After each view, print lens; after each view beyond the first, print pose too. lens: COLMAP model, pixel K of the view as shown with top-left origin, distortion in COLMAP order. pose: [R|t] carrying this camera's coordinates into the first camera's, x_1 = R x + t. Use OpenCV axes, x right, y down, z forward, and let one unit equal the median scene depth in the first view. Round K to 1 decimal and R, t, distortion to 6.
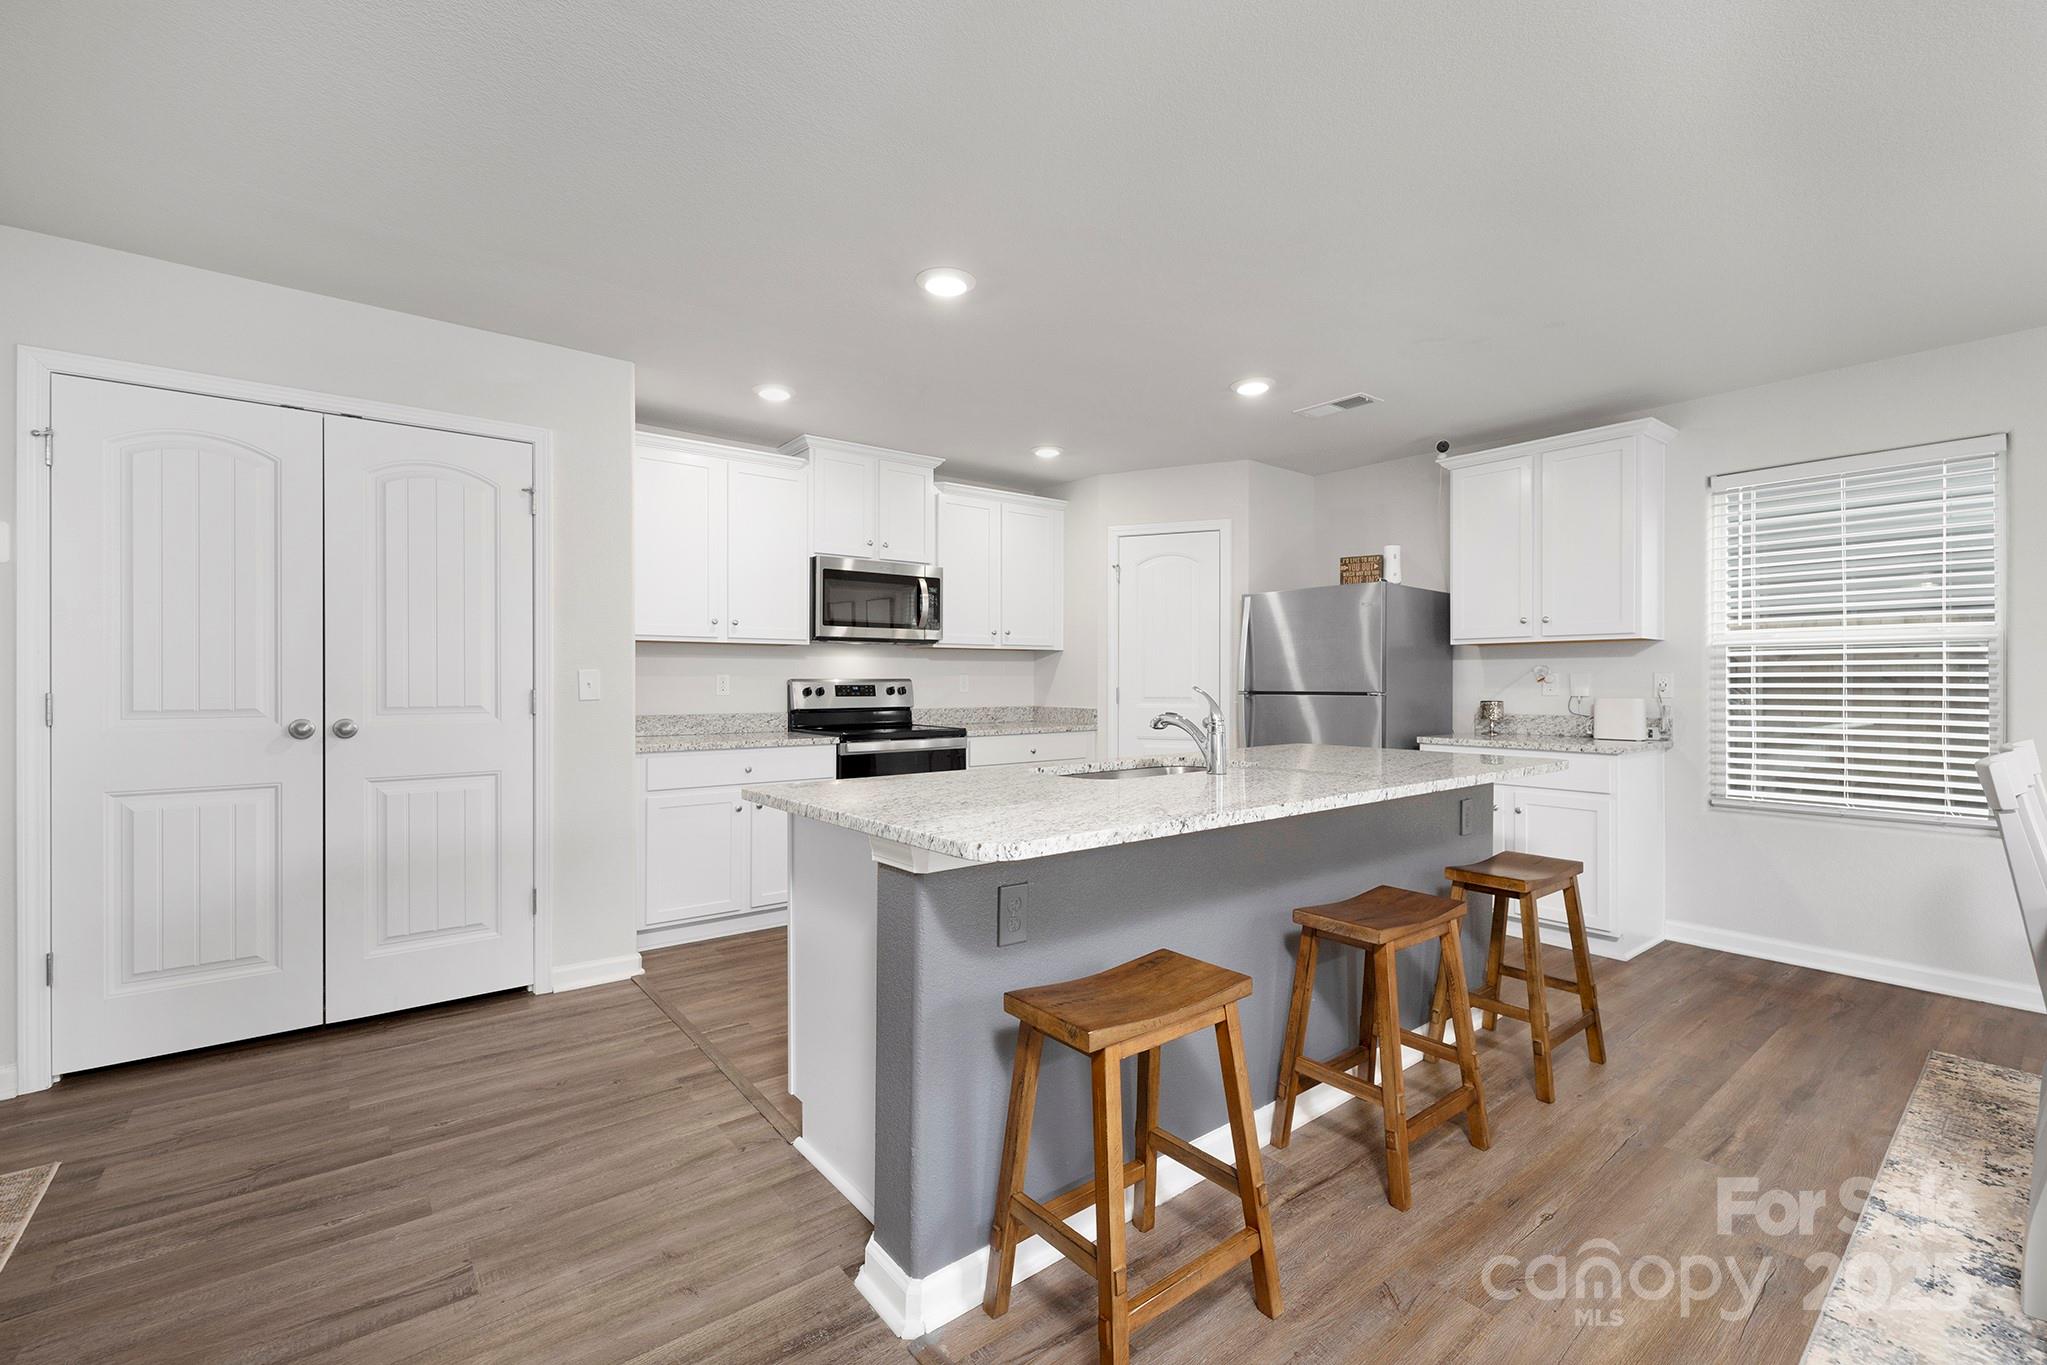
lens RADIAL K [[845.9, 0, 1019.9], [0, 845.9, 702.4], [0, 0, 1]] dist [-0.001907, 0.000226]
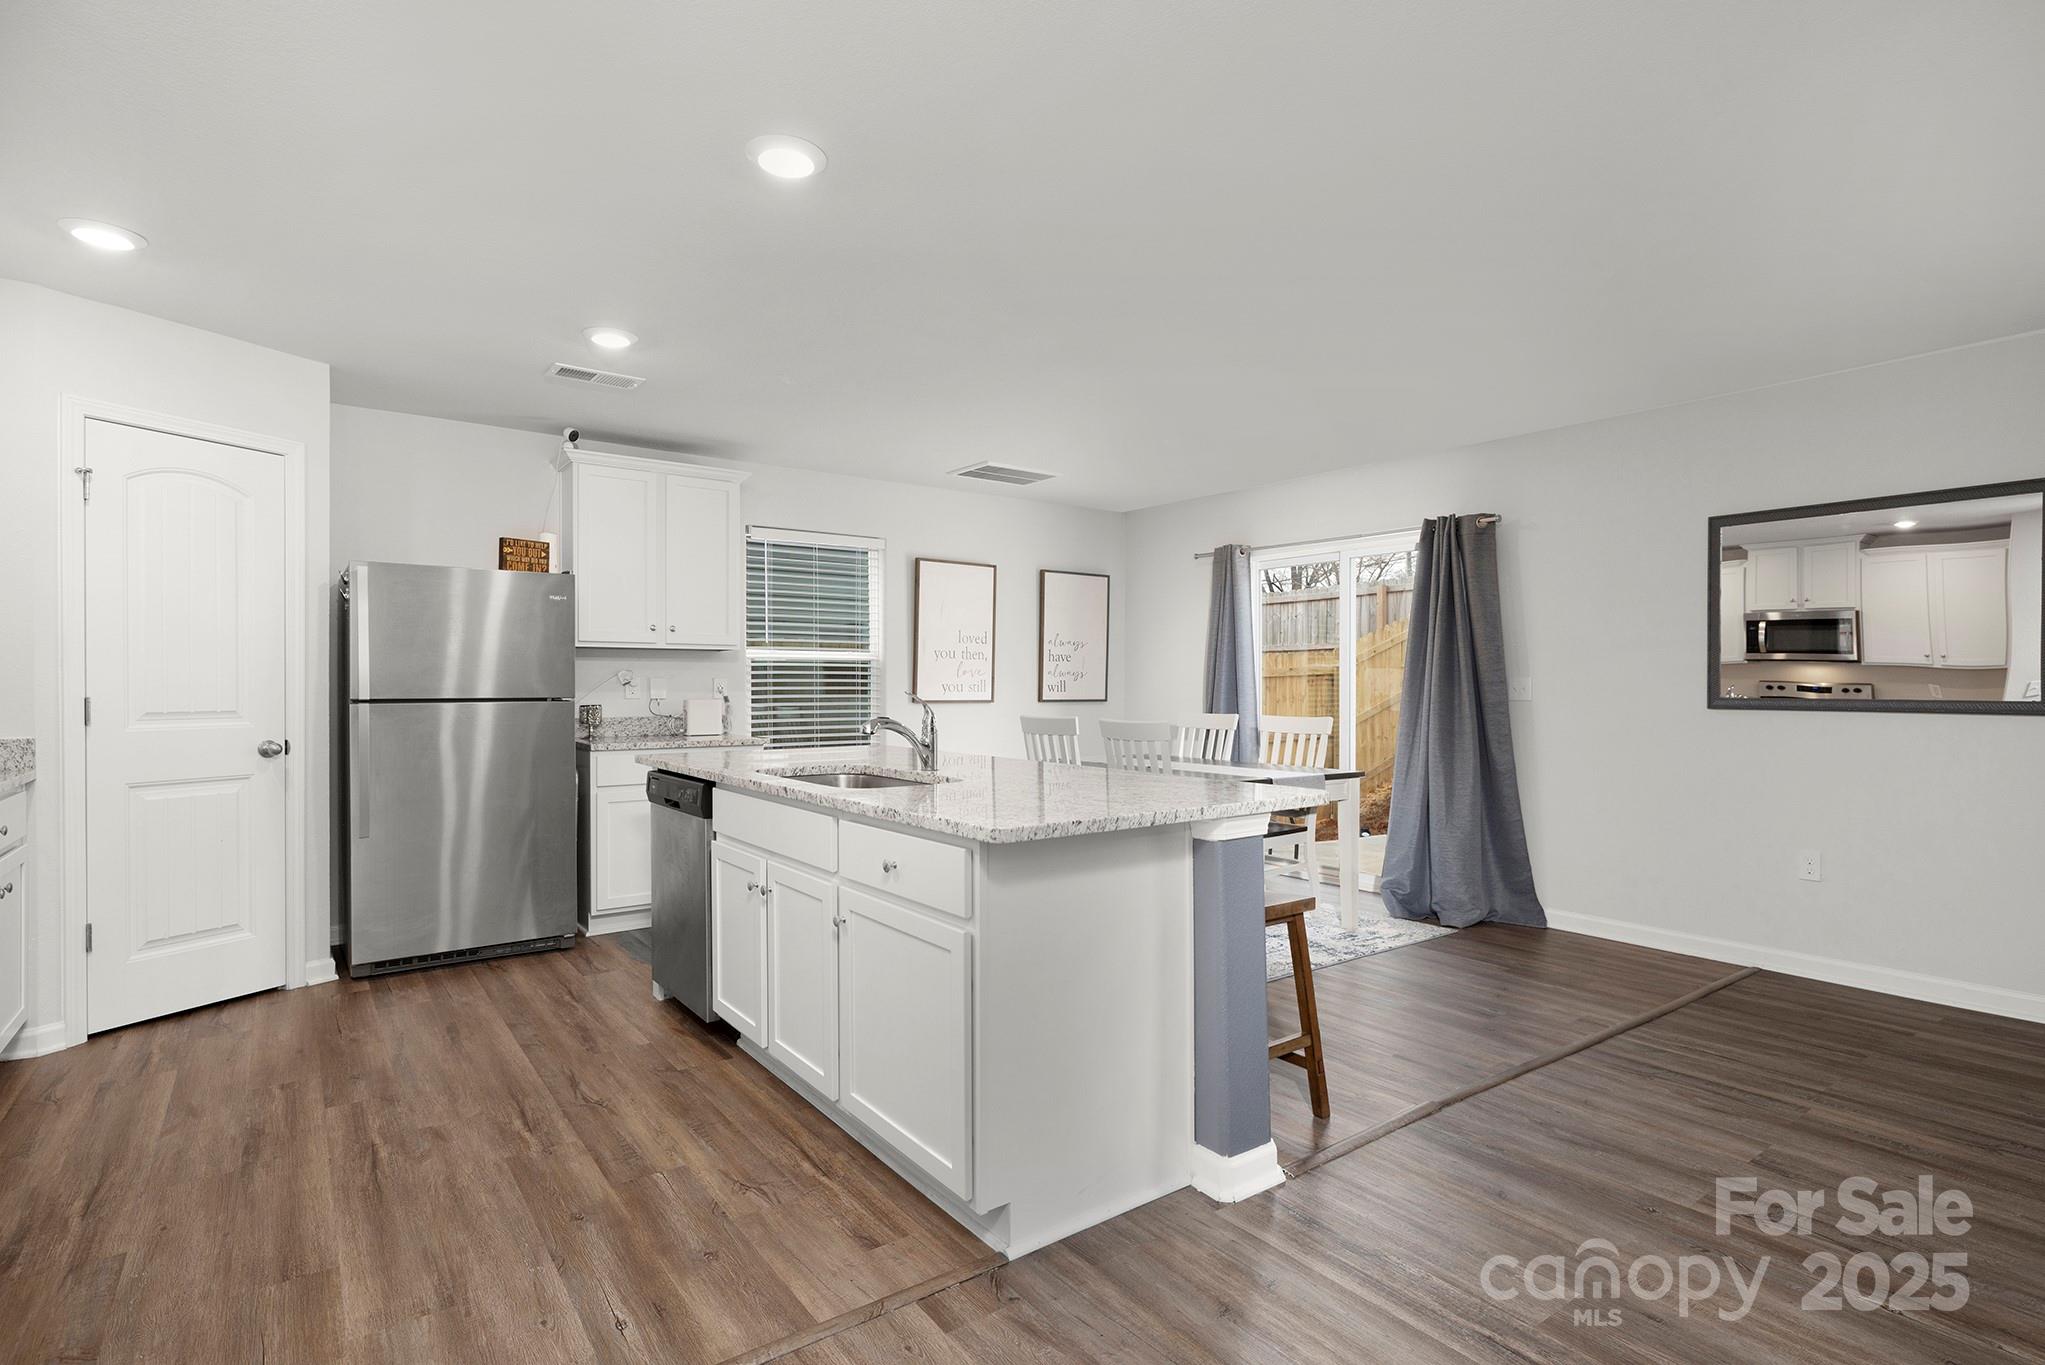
lens RADIAL K [[1008.1, 0, 1018.1], [0, 1008.1, 689.1], [0, 0, 1]] dist [-0.000891, 0.000861]
pose [[0.041329, -0.004342, 0.999136, -0.666517], [0.024721, 0.999689, 0.003321, -0.013250], [-0.998840, 0.024563, 0.041424, 0.509459]]
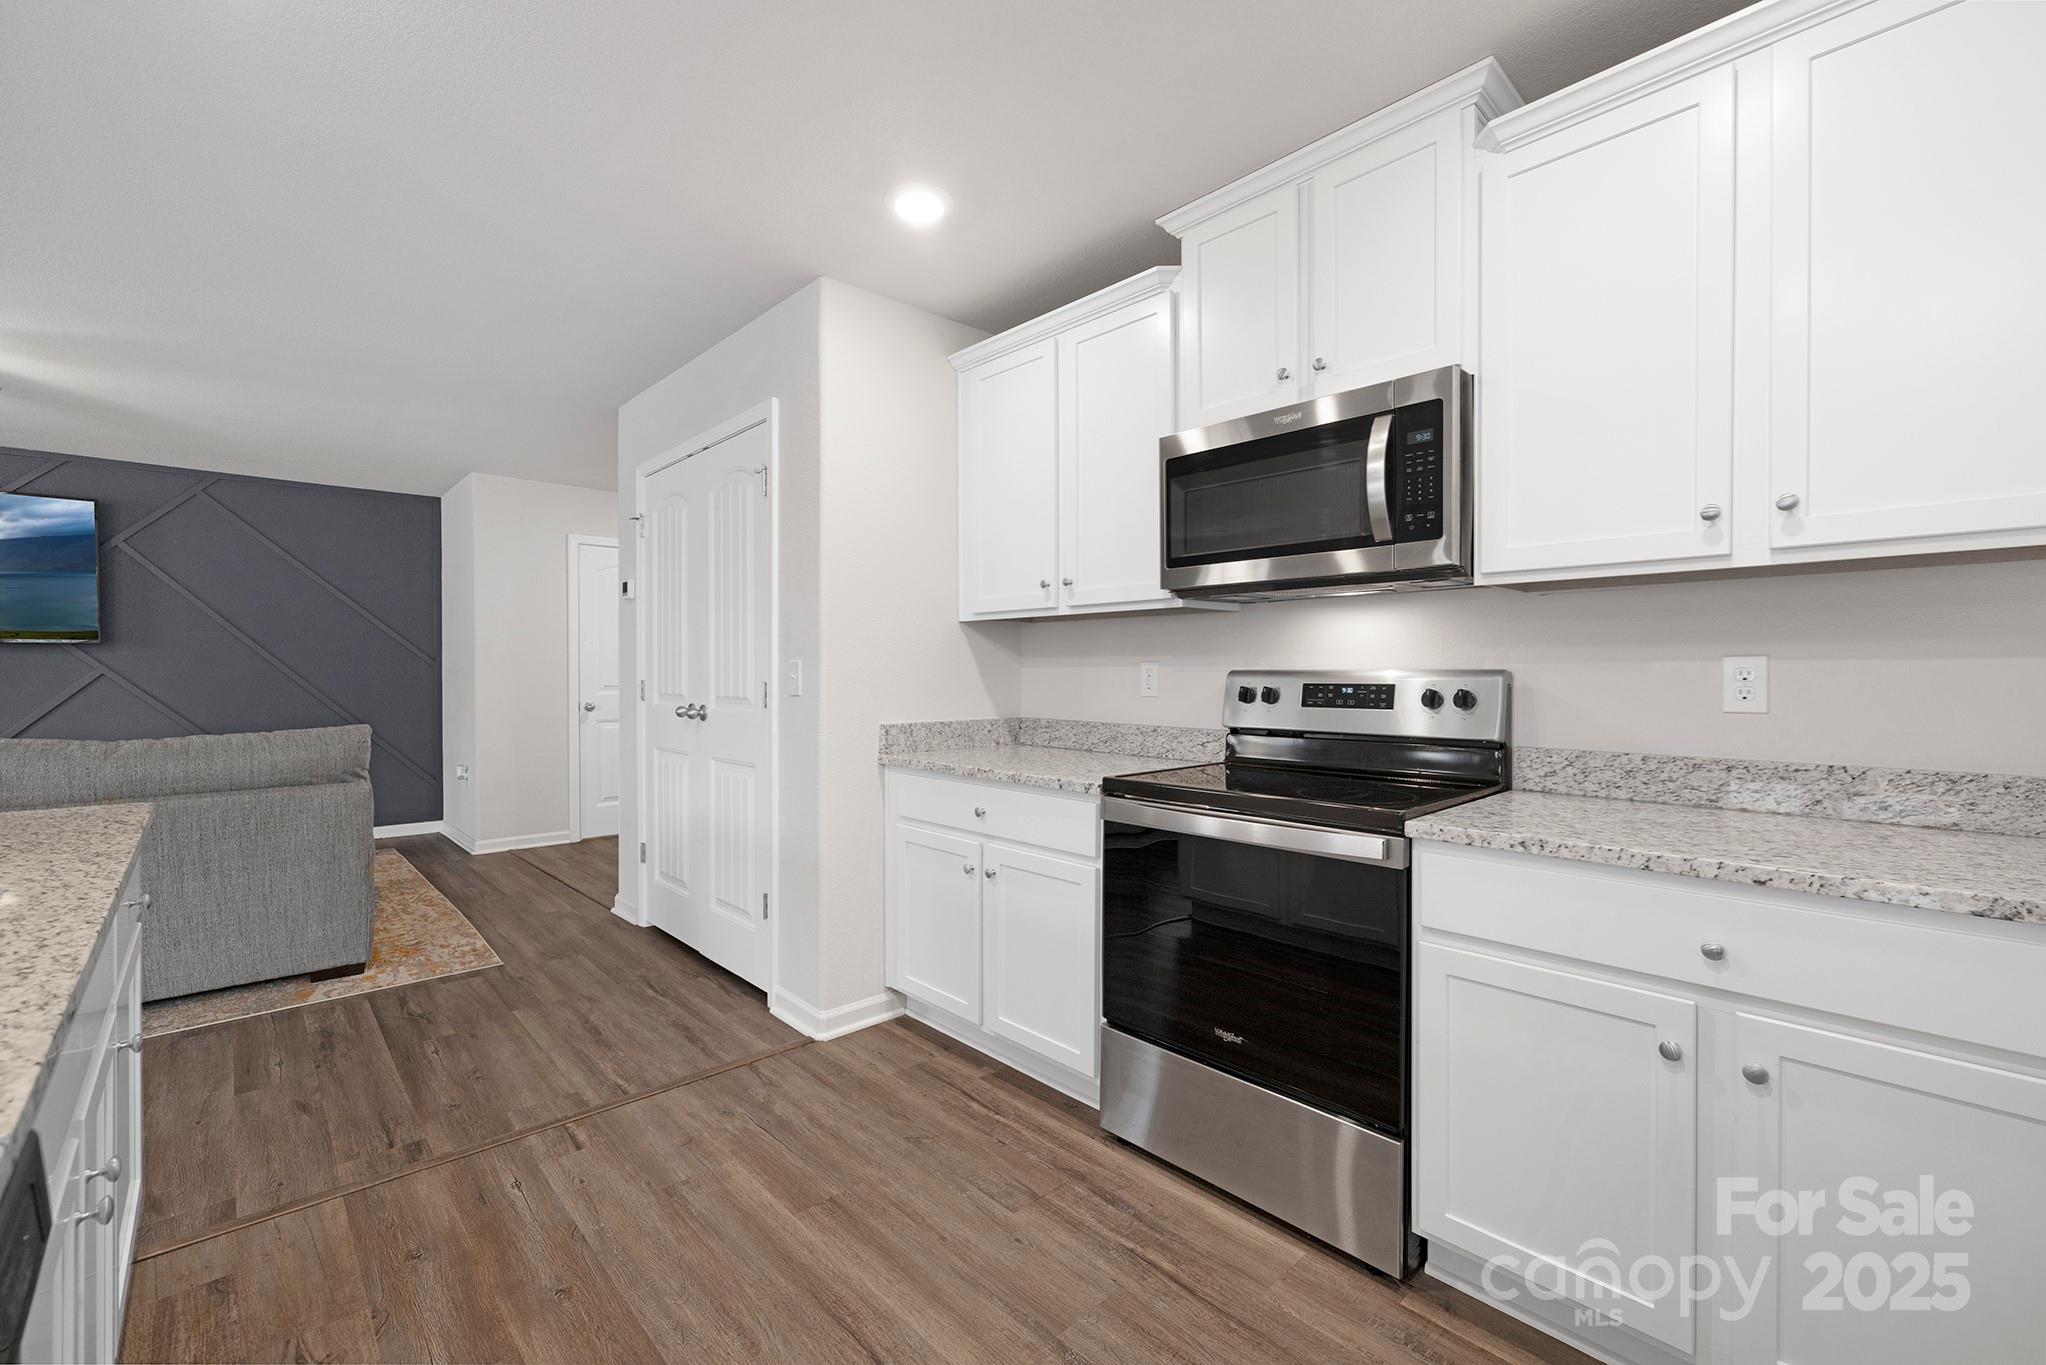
lens RADIAL K [[852.4, 0, 1028.0], [0, 852.4, 677.6], [0, 0, 1]] dist [0.000778, -0.000112]
pose [[0.091696, 0.008746, -0.995749, 0.321088], [-0.026861, 0.999619, 0.006307, -0.027409], [0.995425, 0.026168, 0.091896, 0.967988]]
